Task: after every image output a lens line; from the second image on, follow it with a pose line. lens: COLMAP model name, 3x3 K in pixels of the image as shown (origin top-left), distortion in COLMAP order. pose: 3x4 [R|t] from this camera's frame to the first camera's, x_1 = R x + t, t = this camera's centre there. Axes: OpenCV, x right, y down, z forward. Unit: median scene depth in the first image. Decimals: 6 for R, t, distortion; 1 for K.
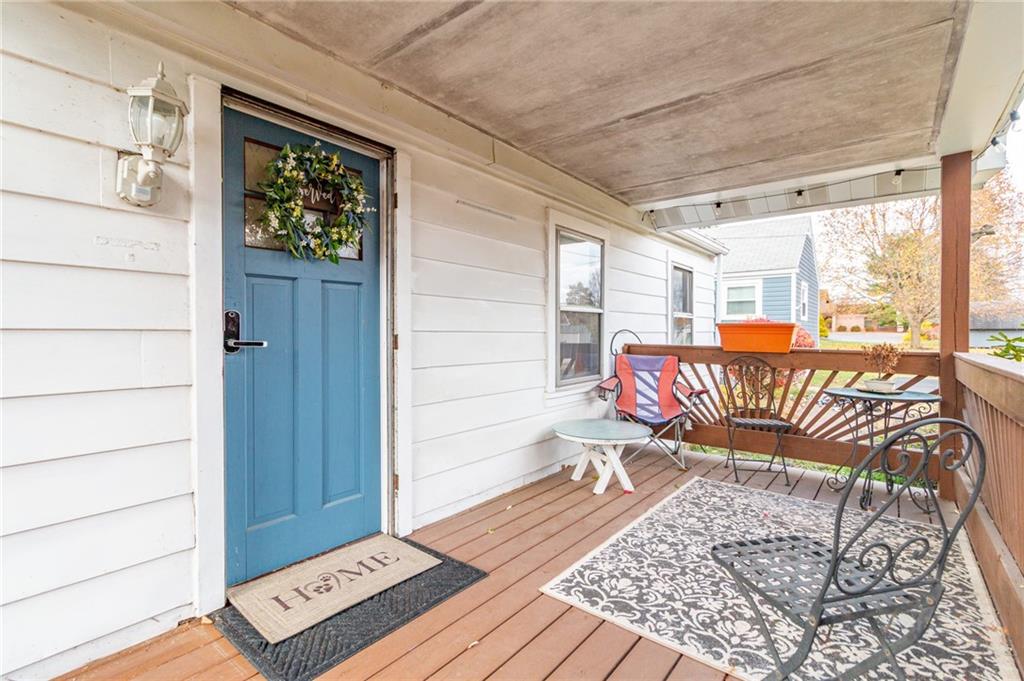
lens RADIAL K [[473.3, 0, 508.8], [0, 473.3, 331.8], [0, 0, 1]] dist [-0.000267, 0.000374]
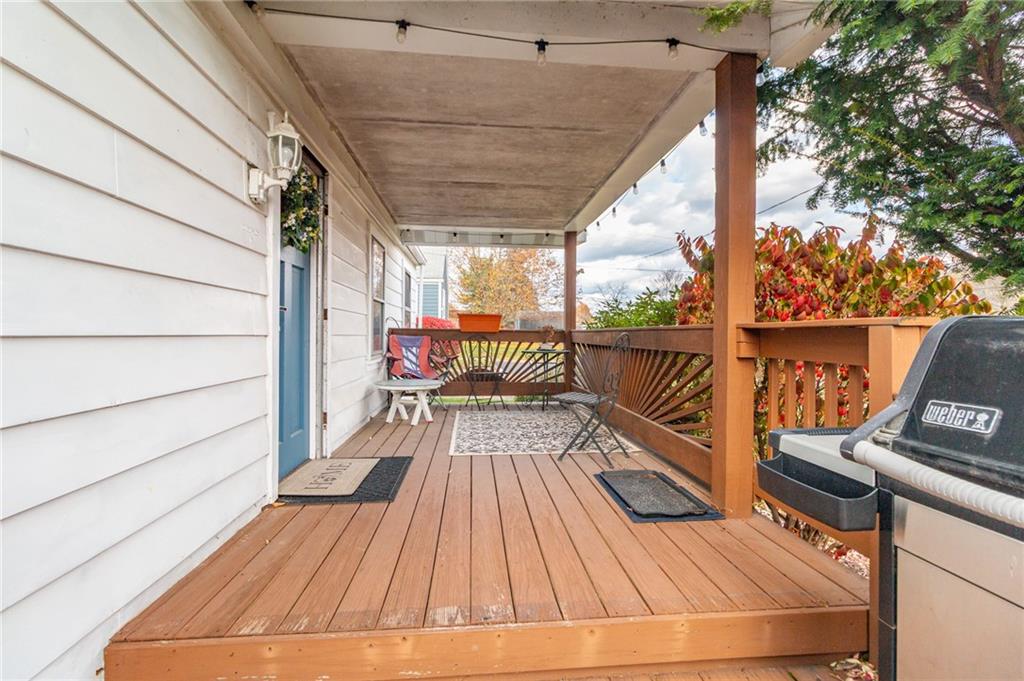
lens RADIAL K [[473.3, 0, 508.8], [0, 473.3, 331.8], [0, 0, 1]] dist [-0.000267, 0.000374]
pose [[0.722422, 0.004366, 0.691439, -0.644212], [-0.002210, 0.999990, -0.004005, 0.060930], [-0.691449, 0.001365, 0.722424, -0.276575]]
